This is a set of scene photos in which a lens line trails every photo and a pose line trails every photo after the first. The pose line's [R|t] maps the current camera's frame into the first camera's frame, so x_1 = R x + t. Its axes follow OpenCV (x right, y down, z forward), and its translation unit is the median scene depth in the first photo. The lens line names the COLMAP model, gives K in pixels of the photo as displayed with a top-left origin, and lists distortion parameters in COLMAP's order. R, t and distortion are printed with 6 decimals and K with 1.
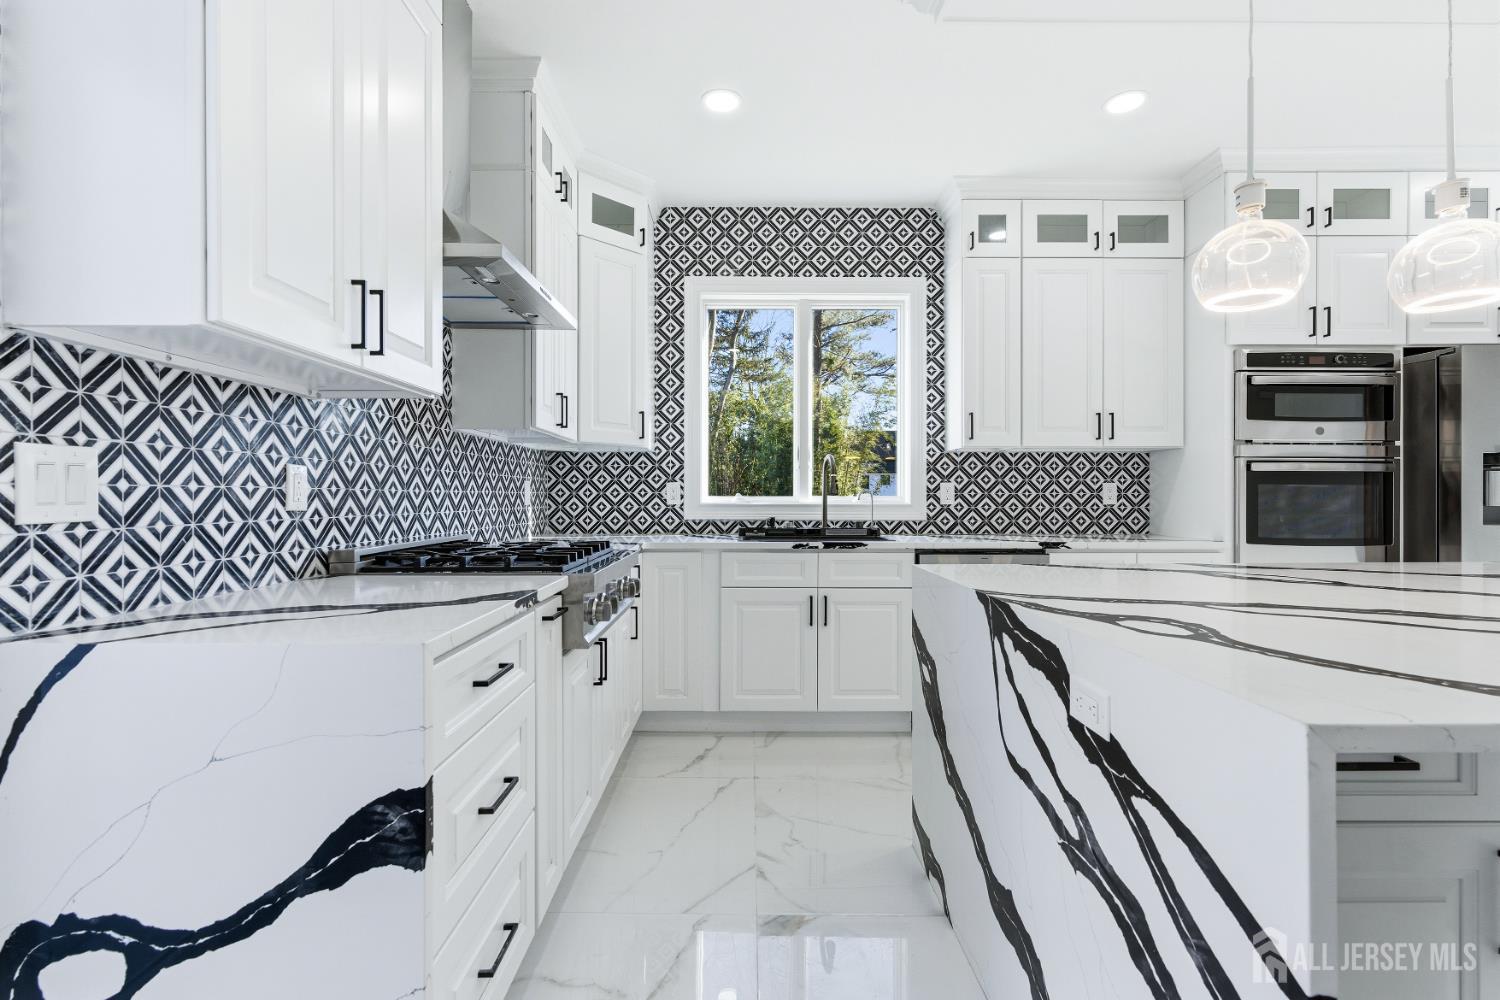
lens RADIAL K [[671.9, 0, 747.4], [0, 671.9, 497.2], [0, 0, 1]] dist [-0.000564, 0.000511]
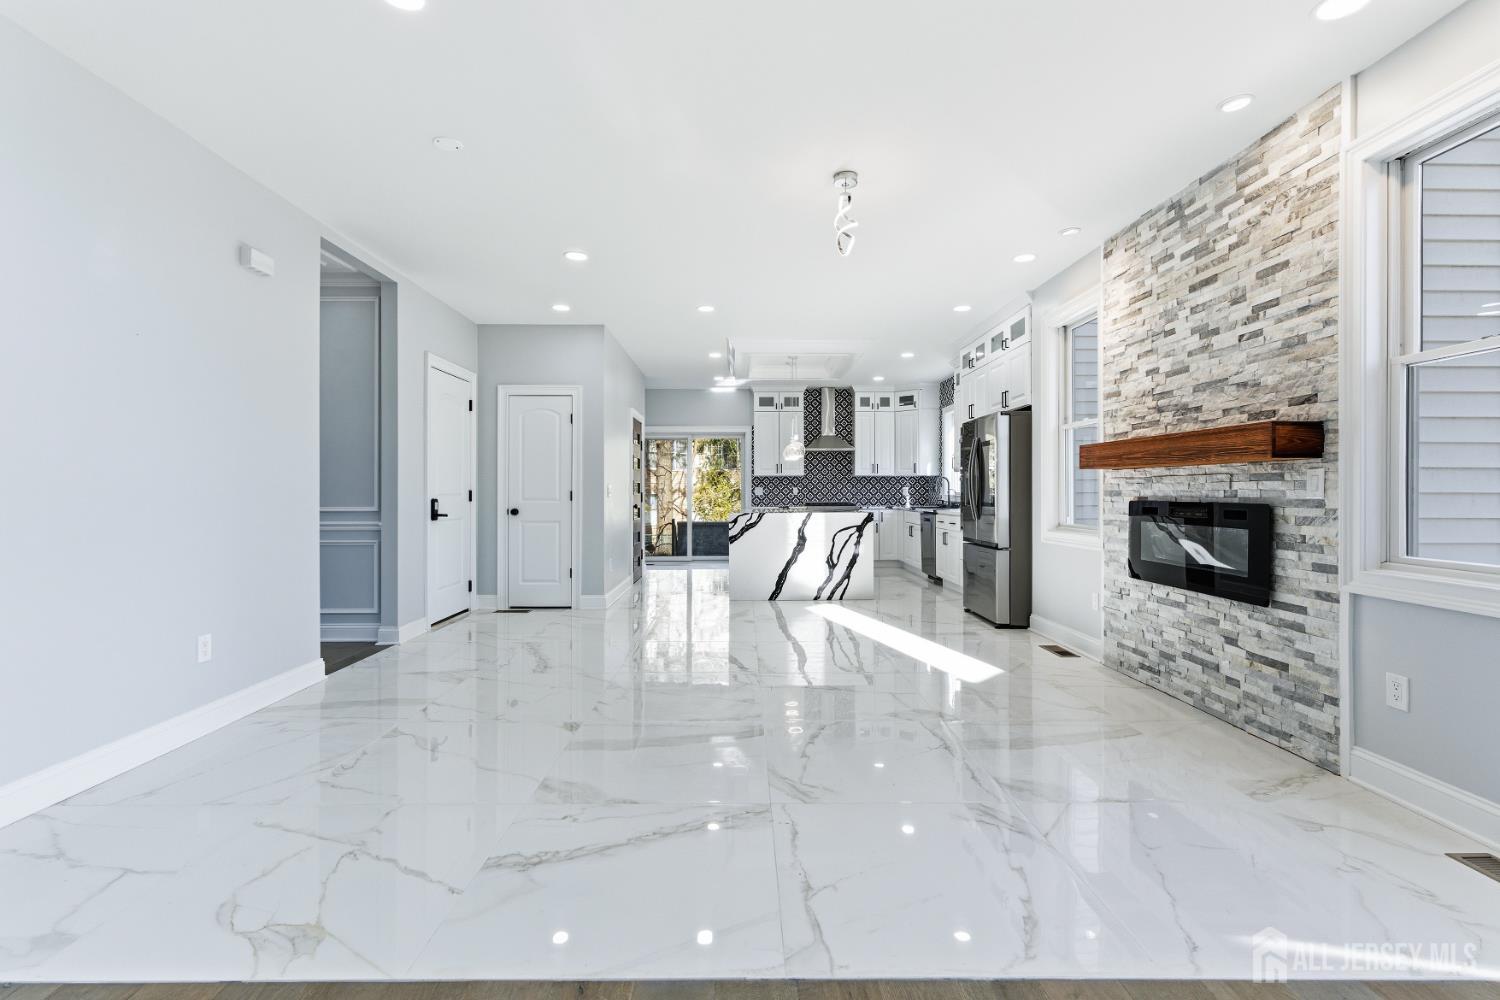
lens RADIAL K [[687.3, 0, 748.3], [0, 687.3, 495.6], [0, 0, 1]] dist [0.000810, 0.000418]
pose [[0.009006, 0.004459, -0.999950, 6.415325], [-0.001807, 0.999988, 0.004443, 0.006613], [0.999958, 0.001767, 0.009014, 0.672465]]
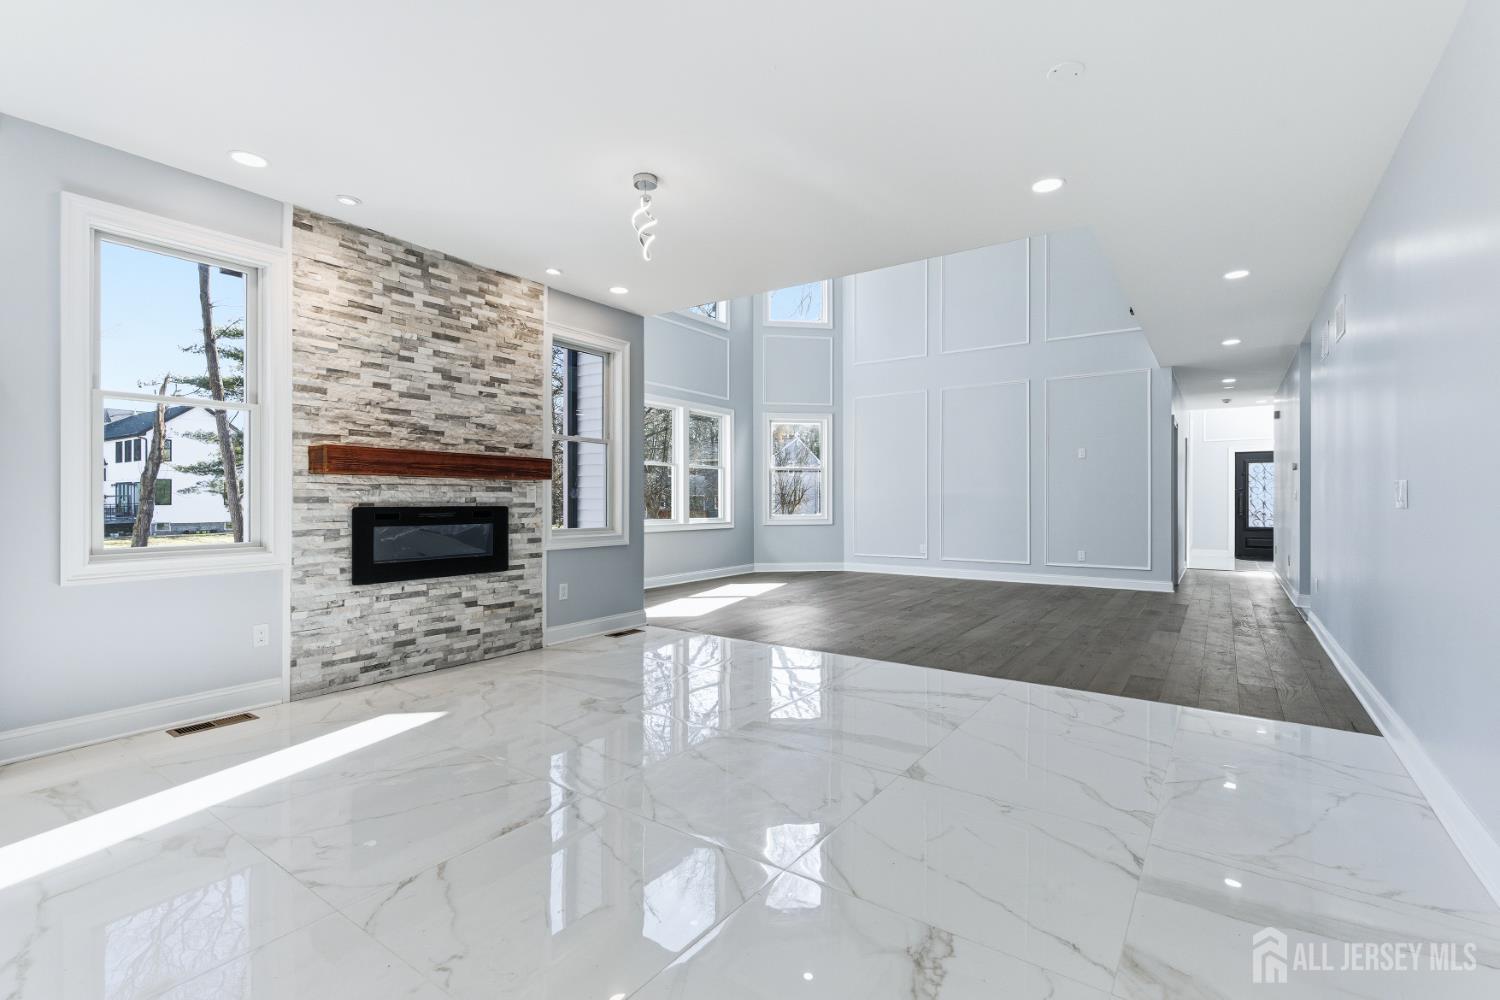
lens RADIAL K [[687.3, 0, 748.3], [0, 687.3, 495.6], [0, 0, 1]] dist [0.000810, 0.000418]
pose [[0.573406, 0.003928, 0.819262, 2.488368], [-0.000908, 0.999991, -0.004159, 0.000240], [-0.819271, 0.001641, 0.573405, -0.547523]]
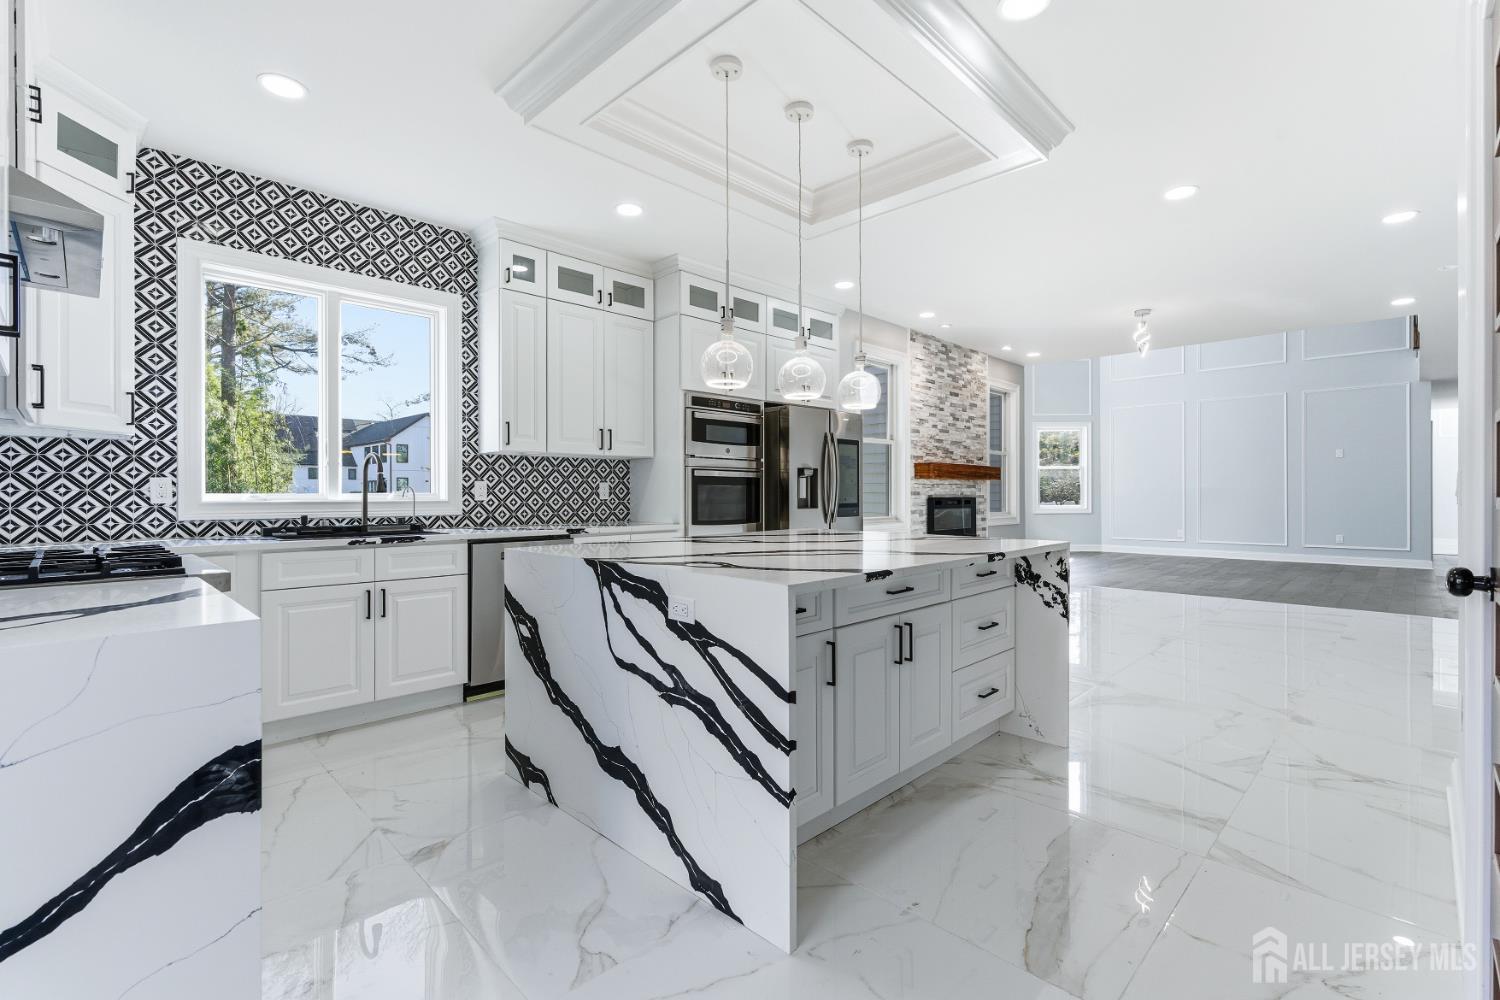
lens RADIAL K [[671.9, 0, 747.4], [0, 671.9, 497.2], [0, 0, 1]] dist [-0.000564, 0.000511]
pose [[0.709746, -0.006560, 0.704427, -0.199041], [0.002029, 0.999972, 0.007268, -0.001999], [-0.704455, -0.003730, 0.709739, -0.129126]]
